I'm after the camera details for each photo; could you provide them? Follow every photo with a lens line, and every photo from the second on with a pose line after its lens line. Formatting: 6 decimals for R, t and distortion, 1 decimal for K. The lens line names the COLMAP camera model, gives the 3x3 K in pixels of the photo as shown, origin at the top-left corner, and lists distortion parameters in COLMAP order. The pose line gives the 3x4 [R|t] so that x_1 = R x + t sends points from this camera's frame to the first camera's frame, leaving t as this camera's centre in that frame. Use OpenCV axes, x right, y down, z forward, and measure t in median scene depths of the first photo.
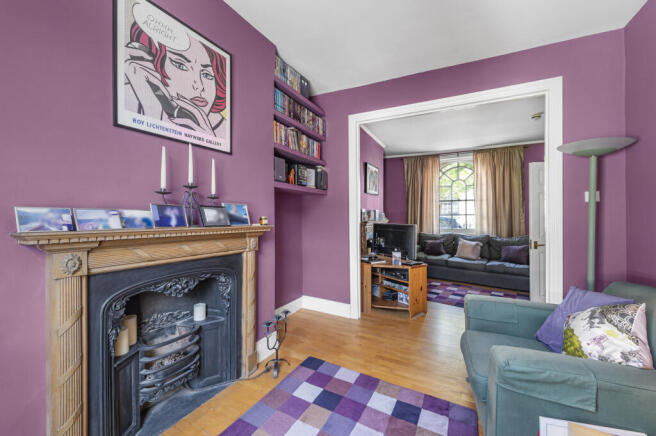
lens RADIAL K [[262.1, 0, 328.0], [0, 262.1, 218.0], [0, 0, 1]] dist [-0.008683, 0.000408]
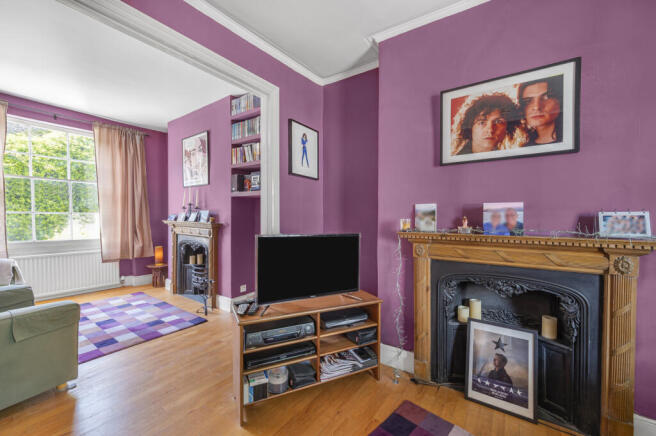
lens RADIAL K [[262.1, 0, 328.0], [0, 262.1, 218.0], [0, 0, 1]] dist [-0.008683, 0.000408]
pose [[-0.109938, 0.020315, -0.993731, 1.368810], [-0.002835, 0.999781, 0.020752, -0.039601], [0.993934, 0.005098, -0.109857, 2.006397]]
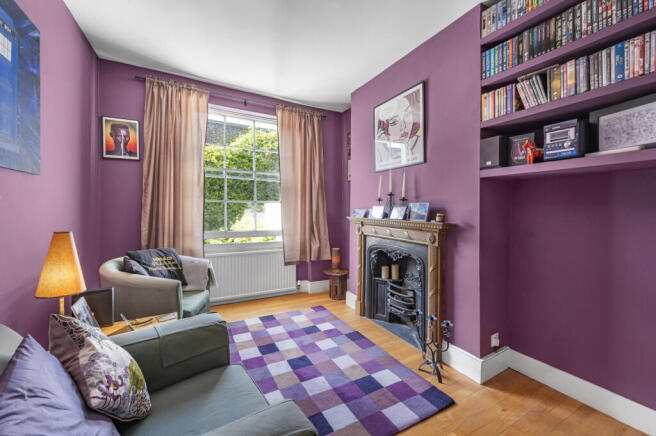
lens RADIAL K [[257.2, 0, 327.9], [0, 257.2, 203.1], [0, 0, 1]] dist [-0.016499, 0.000048]
pose [[-0.538115, -0.014667, -0.842744, 0.850345], [-0.001499, 0.999864, -0.016445, -0.031111], [0.842870, -0.007586, -0.538064, 1.228937]]
